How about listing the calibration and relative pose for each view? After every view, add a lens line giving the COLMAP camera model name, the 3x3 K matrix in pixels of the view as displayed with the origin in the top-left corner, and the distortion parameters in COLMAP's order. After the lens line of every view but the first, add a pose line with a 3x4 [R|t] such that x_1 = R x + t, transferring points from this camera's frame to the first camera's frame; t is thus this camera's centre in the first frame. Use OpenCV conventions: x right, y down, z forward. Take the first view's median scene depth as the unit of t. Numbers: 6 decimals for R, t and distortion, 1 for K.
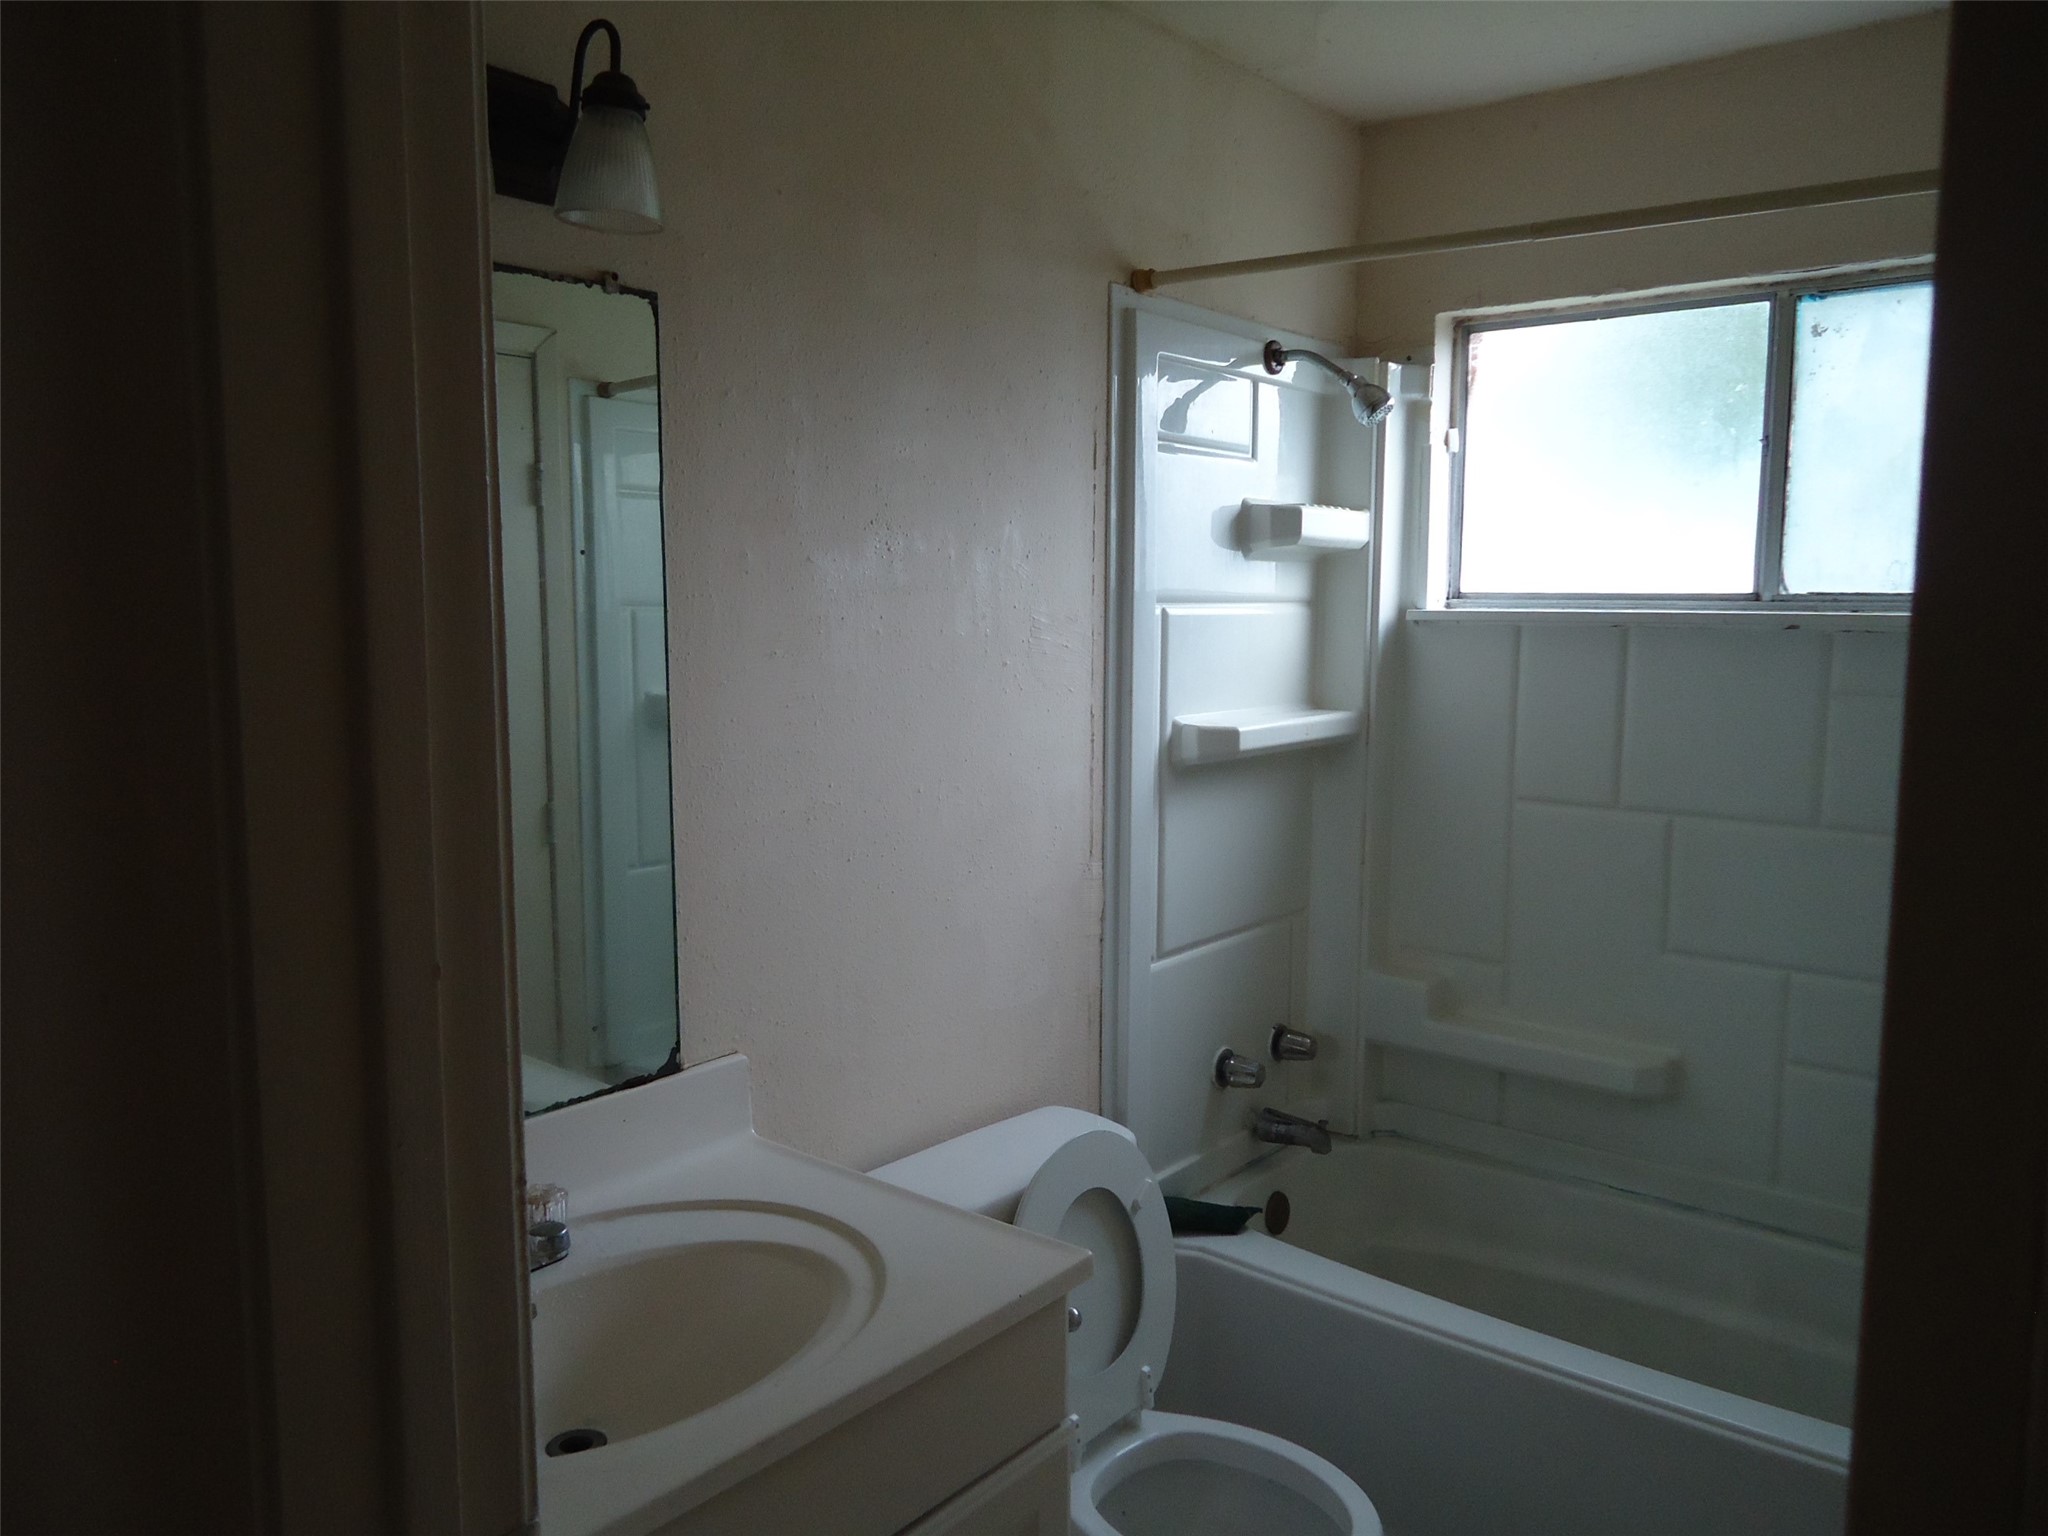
lens RADIAL K [[1495.6, 0, 1023.1], [0, 1495.6, 769.9], [0, 0, 1]] dist [-0.003250, 0.003305]
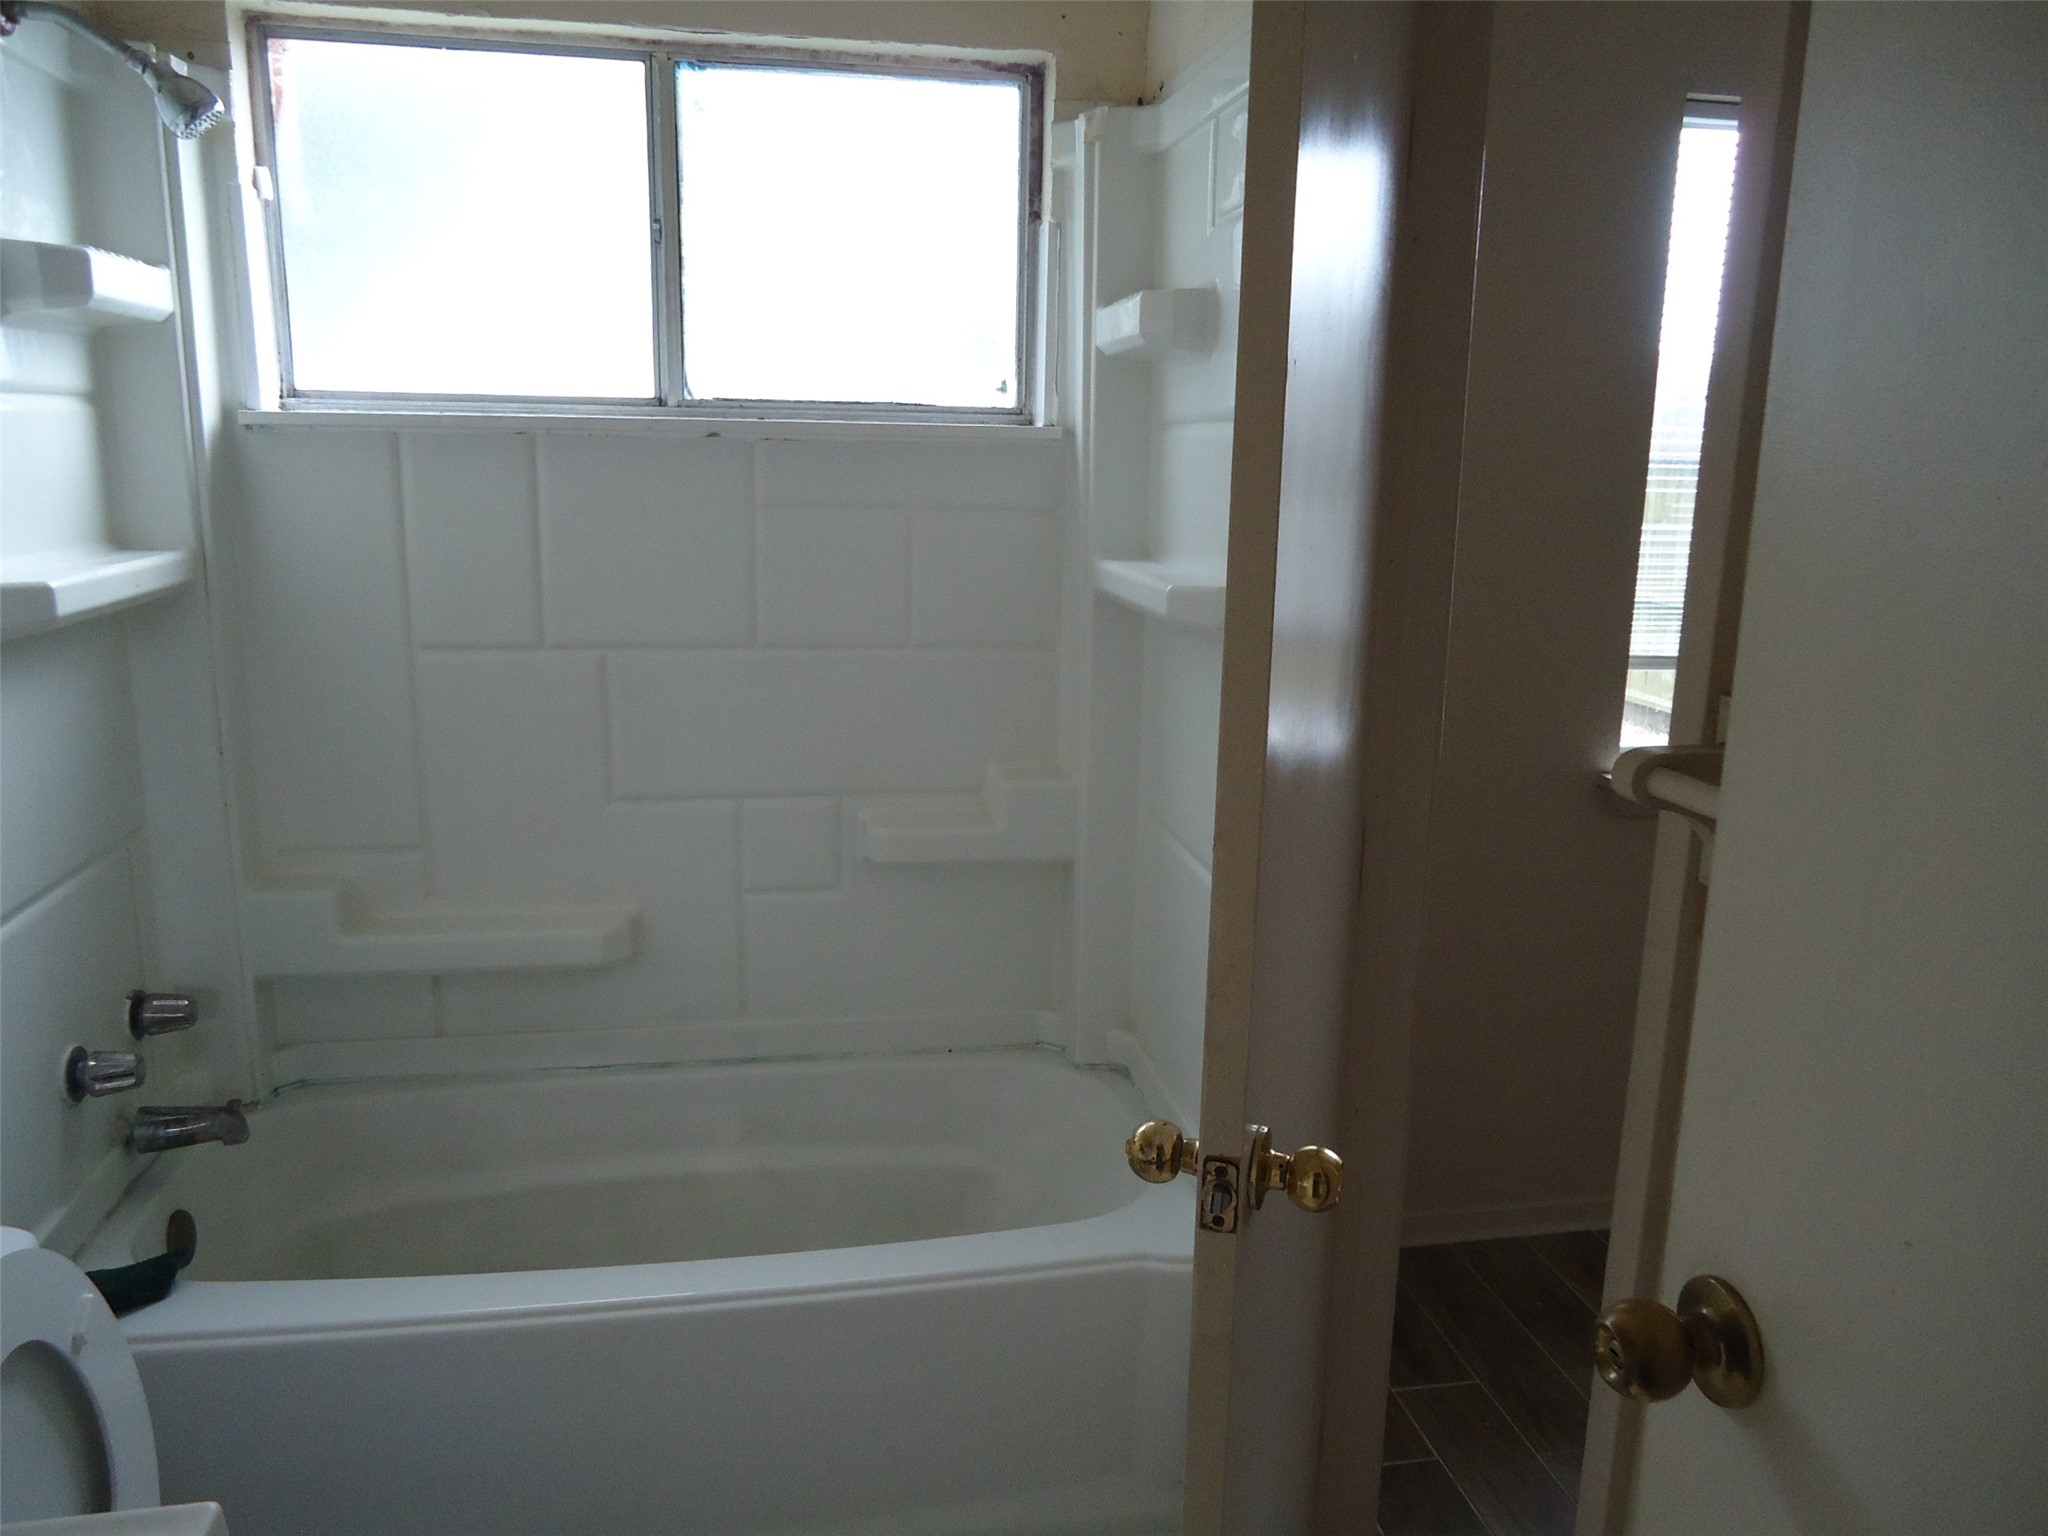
lens RADIAL K [[1495.6, 0, 1022.9], [0, 1495.6, 764.1], [0, 0, 1]] dist [-0.003250, 0.003305]
pose [[0.646653, -0.155856, 0.746692, -0.076718], [0.072752, 0.987043, 0.143018, -0.010992], [-0.759307, -0.038160, 0.649613, 0.214567]]
